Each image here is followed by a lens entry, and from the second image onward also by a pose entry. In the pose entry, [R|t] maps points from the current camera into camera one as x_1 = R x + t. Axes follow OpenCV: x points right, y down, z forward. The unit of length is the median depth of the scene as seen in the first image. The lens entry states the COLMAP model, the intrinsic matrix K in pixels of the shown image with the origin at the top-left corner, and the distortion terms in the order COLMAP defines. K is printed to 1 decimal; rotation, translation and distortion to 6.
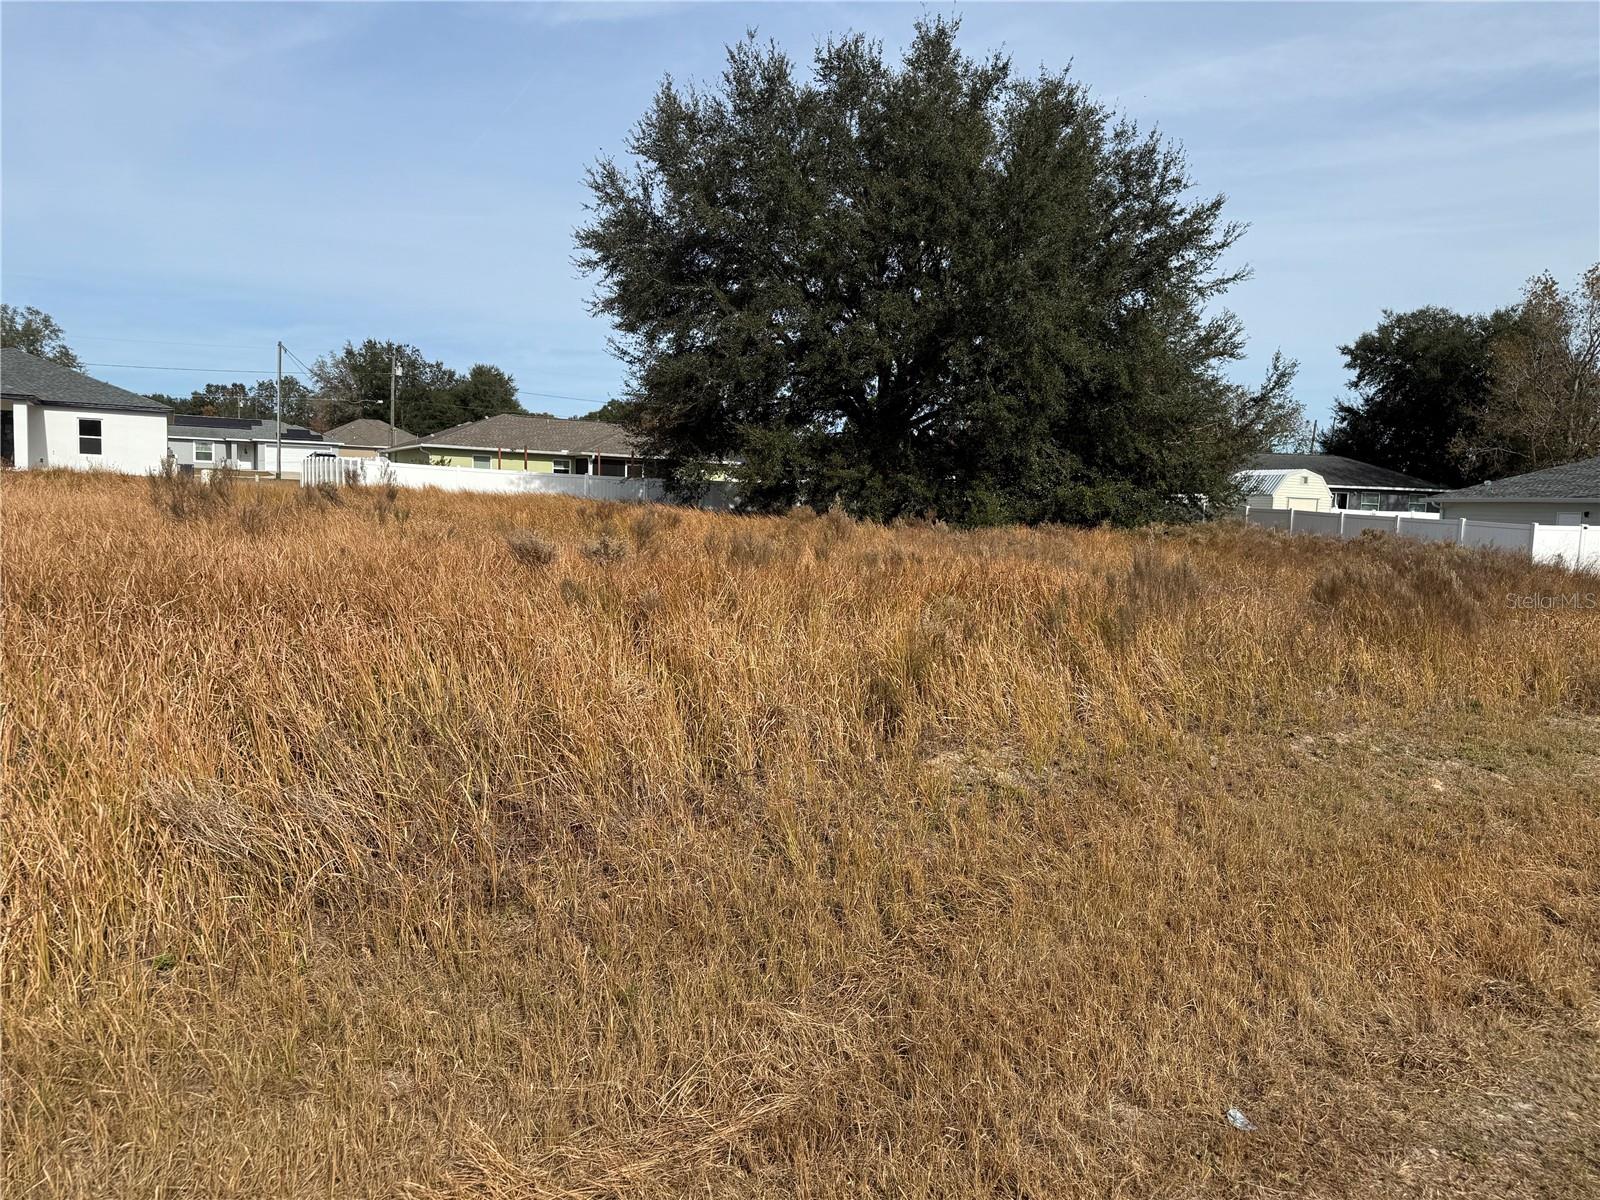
lens RADIAL K [[1115.4, 0, 800.0], [0, 1115.4, 600.0], [0, 0, 1]] dist [0.067690, -0.085719]
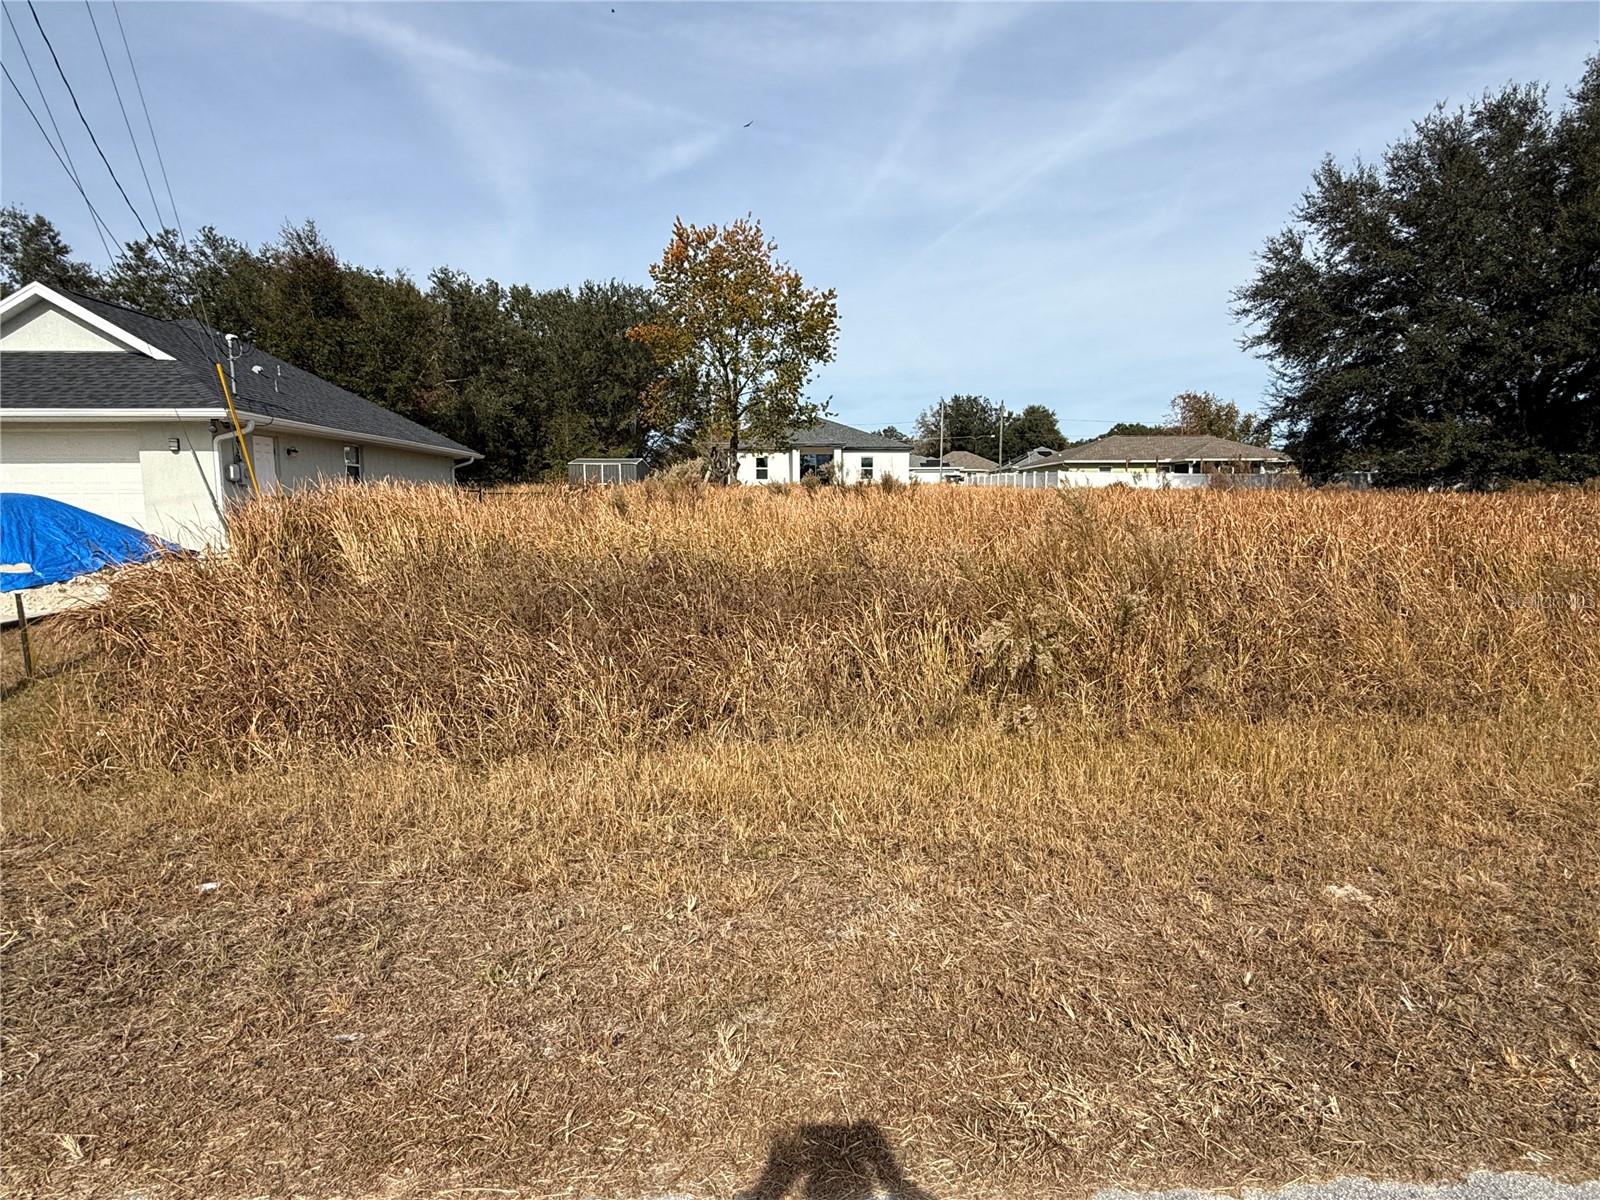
lens RADIAL K [[866.8, 0, 800.0], [0, 866.8, 600.0], [0, 0, 1]] dist [0.003826, 0.000563]
pose [[0.889483, 0.010760, -0.456842, -0.231814], [-0.004432, 0.999879, 0.014922, 0.034264], [0.456947, -0.011248, 0.889423, -0.189585]]
